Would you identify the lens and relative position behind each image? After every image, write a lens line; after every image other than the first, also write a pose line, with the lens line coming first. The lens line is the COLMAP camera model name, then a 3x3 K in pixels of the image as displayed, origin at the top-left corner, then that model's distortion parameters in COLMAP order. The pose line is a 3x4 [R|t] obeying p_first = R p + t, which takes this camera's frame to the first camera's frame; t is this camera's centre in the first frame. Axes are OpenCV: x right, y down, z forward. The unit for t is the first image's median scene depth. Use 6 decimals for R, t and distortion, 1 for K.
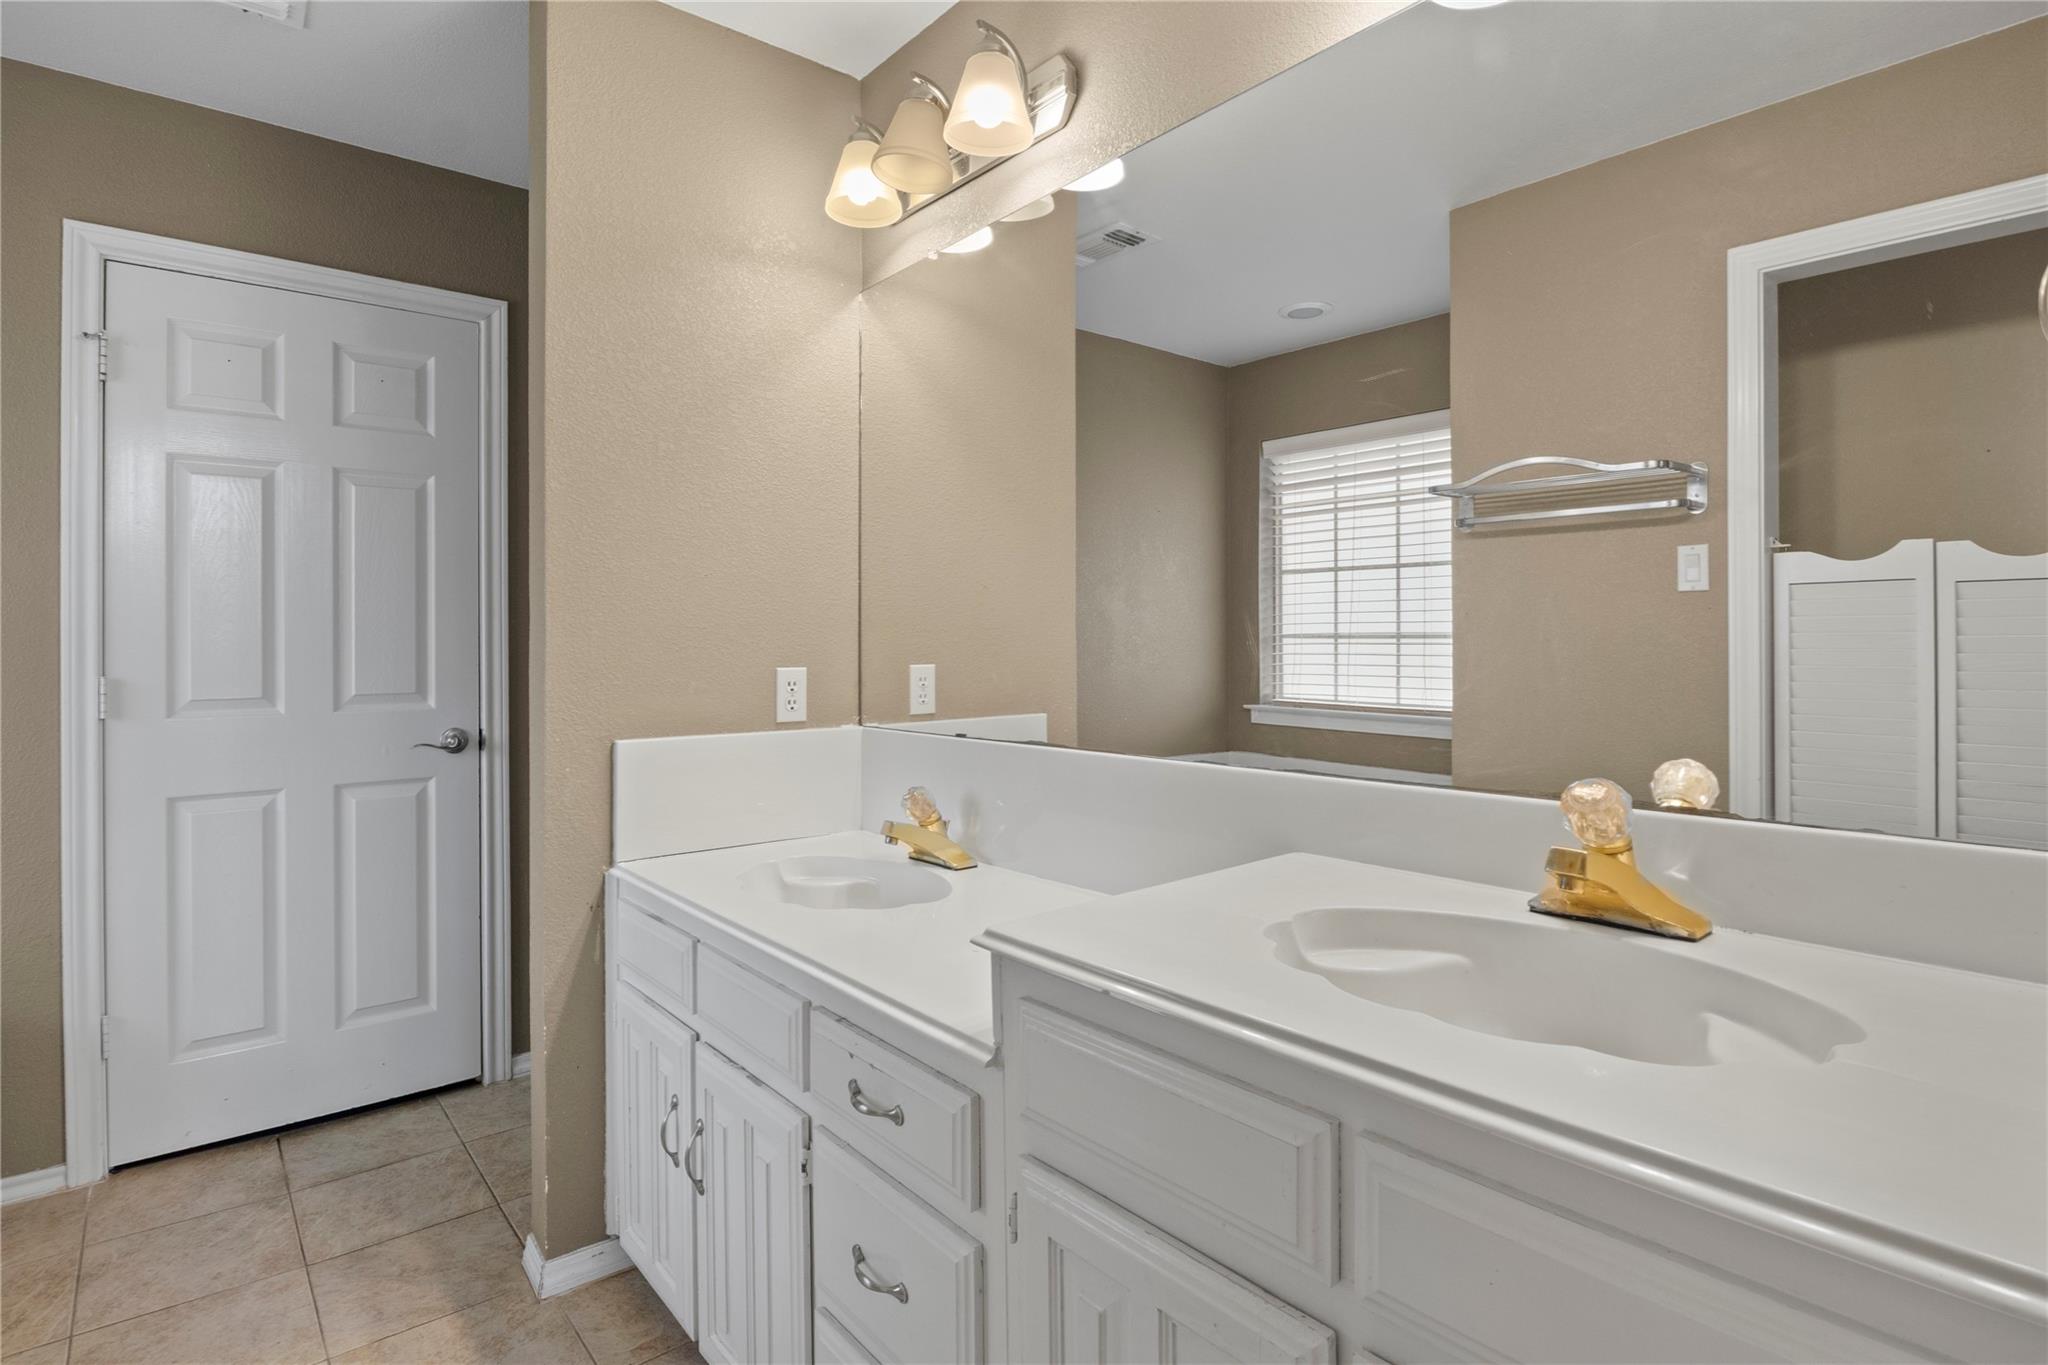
lens RADIAL K [[1027.2, 0, 1022.7], [0, 1027.2, 644.1], [0, 0, 1]] dist [-0.005532, 0.000350]
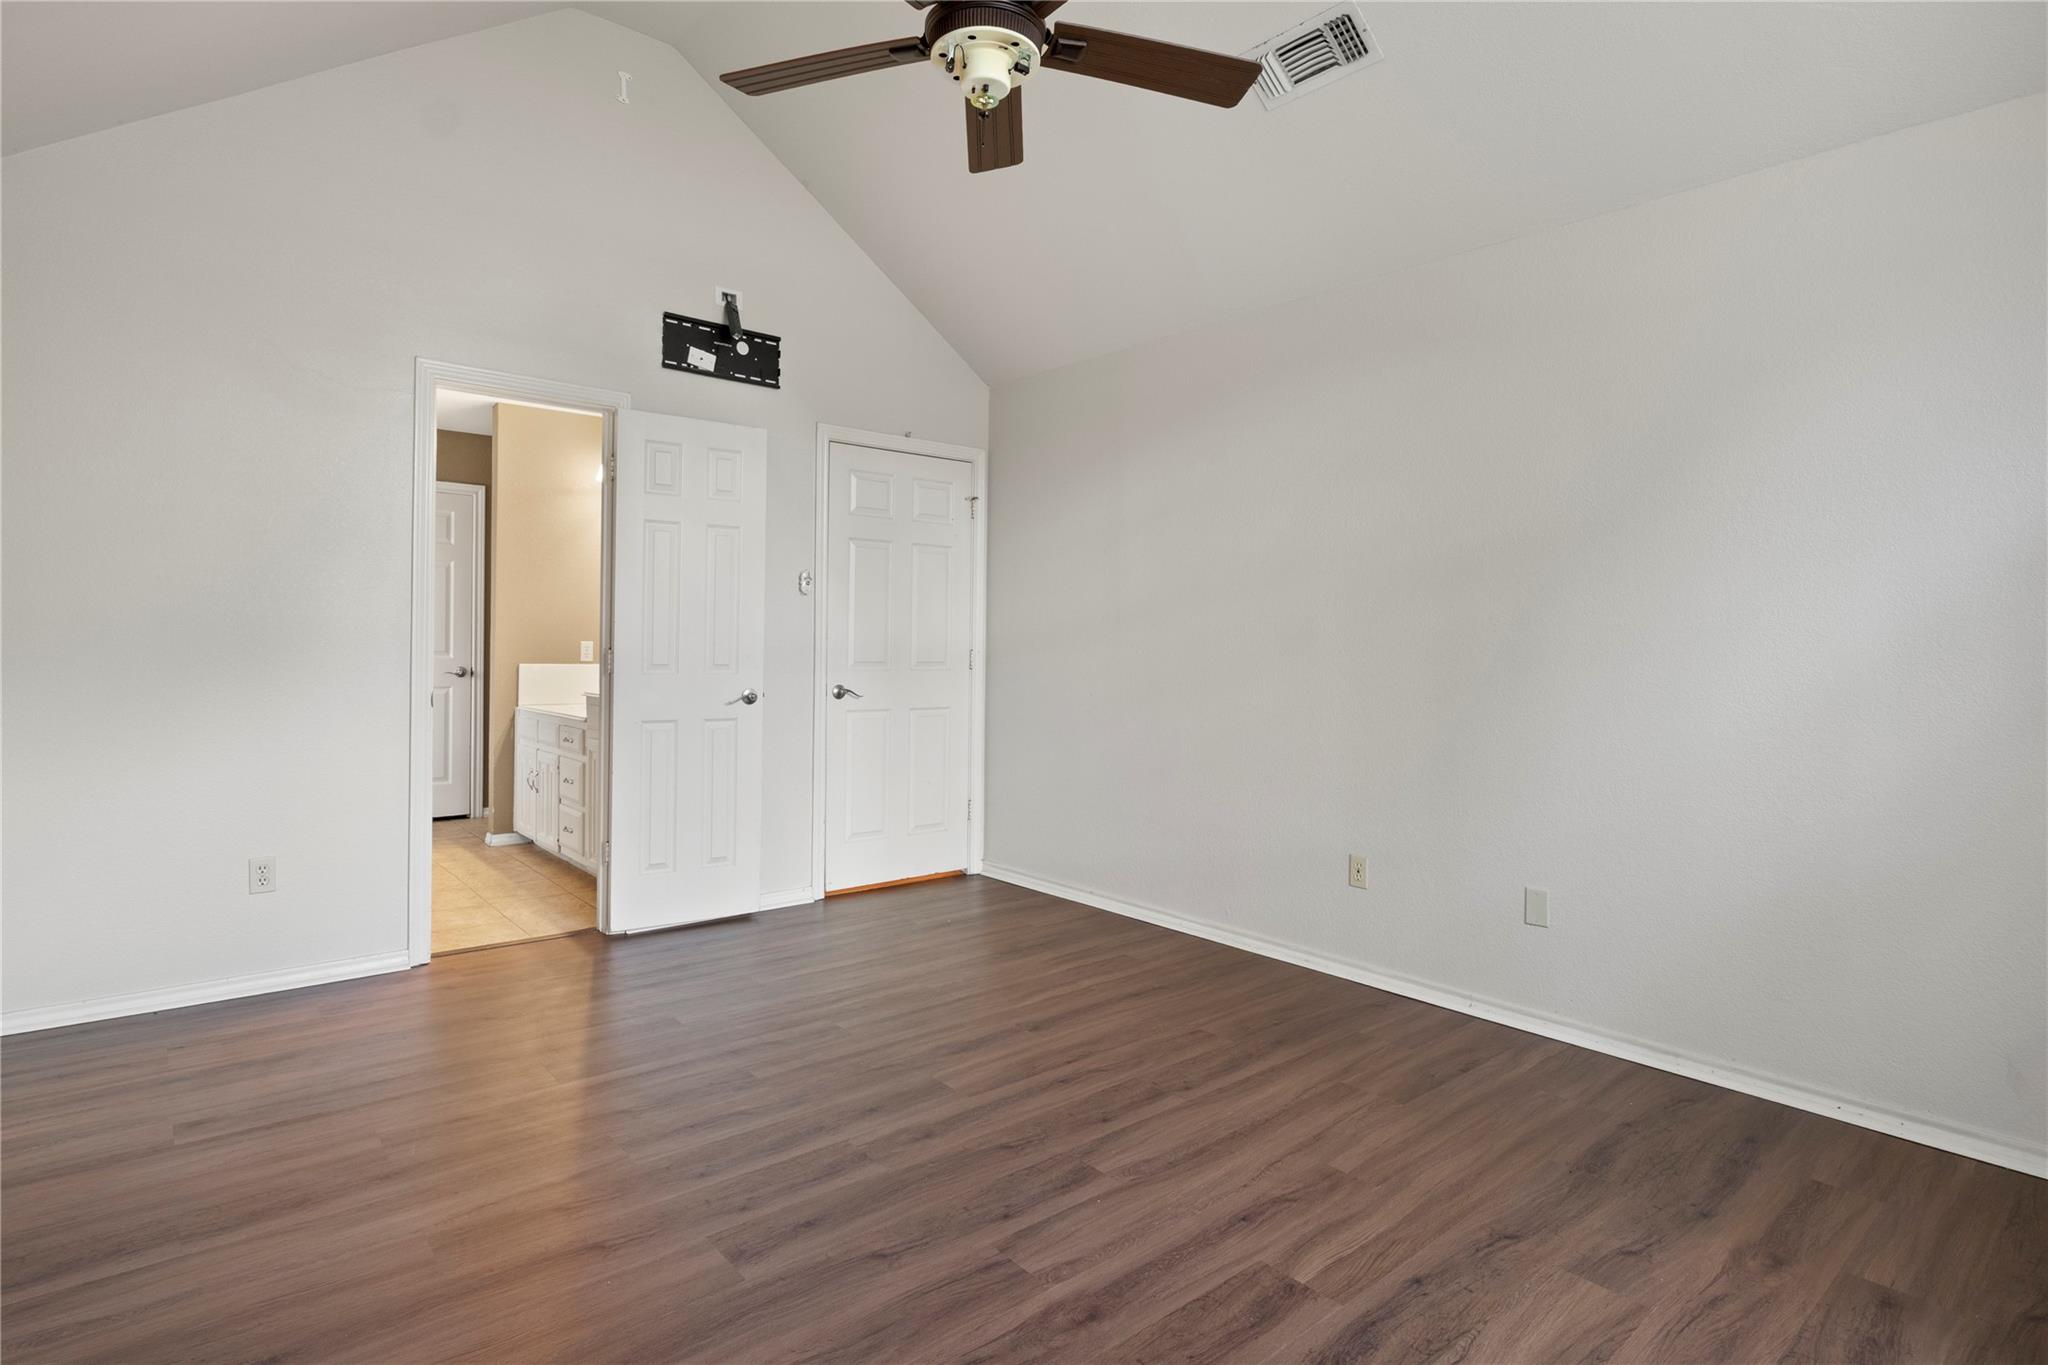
lens RADIAL K [[1029.2, 0, 987.1], [0, 1029.2, 642.8], [0, 0, 1]] dist [-0.000688, -0.000765]
pose [[0.999841, 0.013784, -0.011270, 0.724421], [-0.013769, 0.999904, 0.001398, 0.006772], [0.011288, -0.001242, 0.999936, -1.434983]]
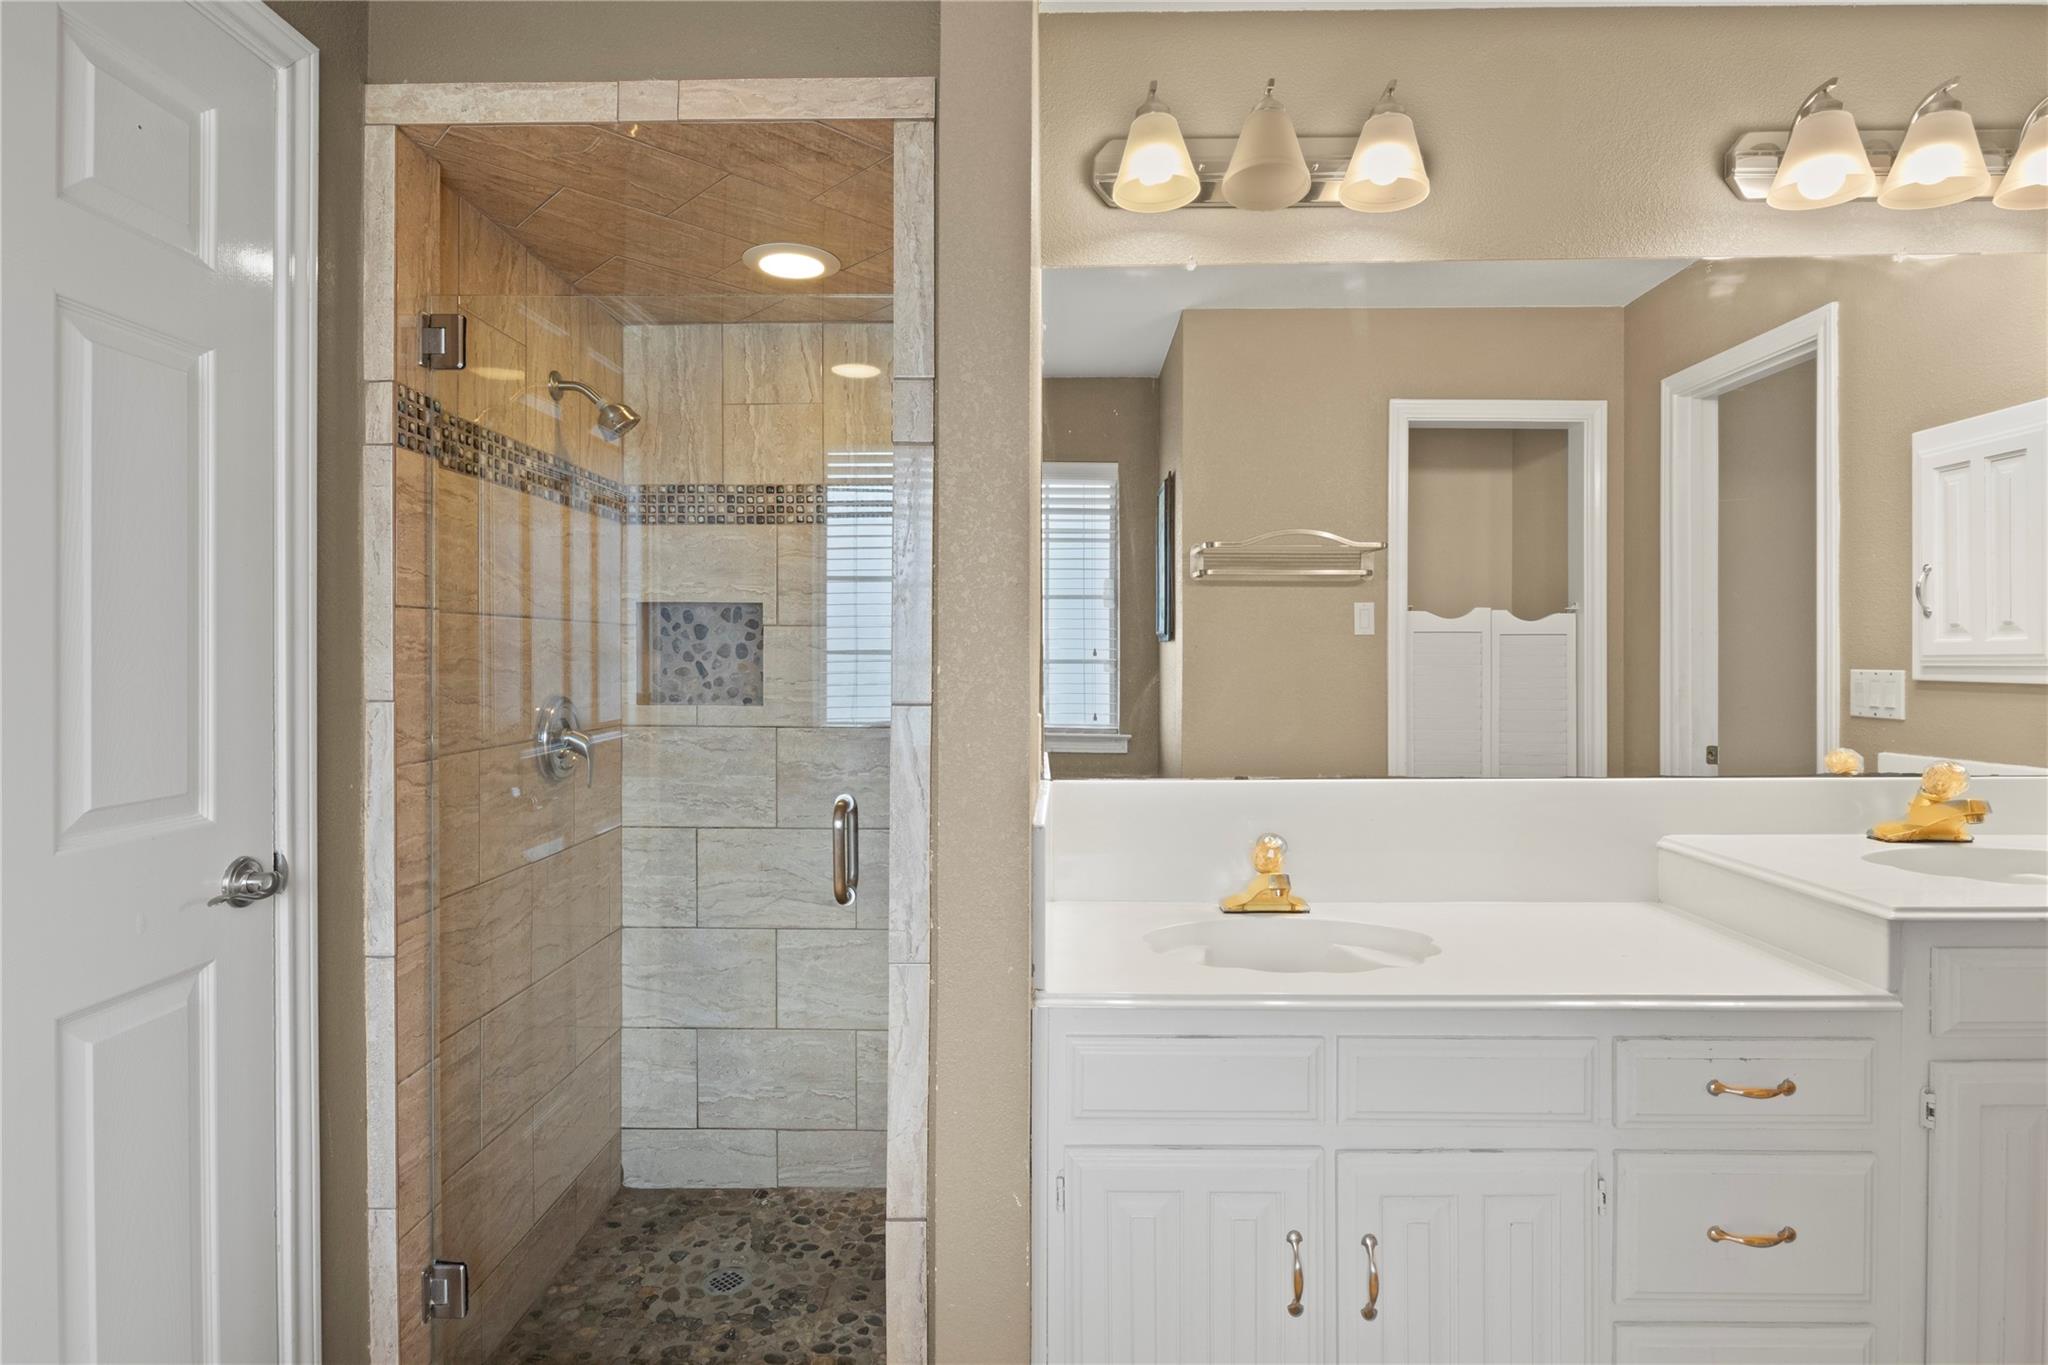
lens RADIAL K [[1082.4, 0, 1029.1], [0, 1082.4, 649.5], [0, 0, 1]] dist [-0.000340, 0.000044]
pose [[0.642679, 0.006807, 0.766105, -0.755498], [-0.009025, 0.999958, -0.001314, -0.024519], [-0.766082, -0.006069, 0.642714, 0.382997]]
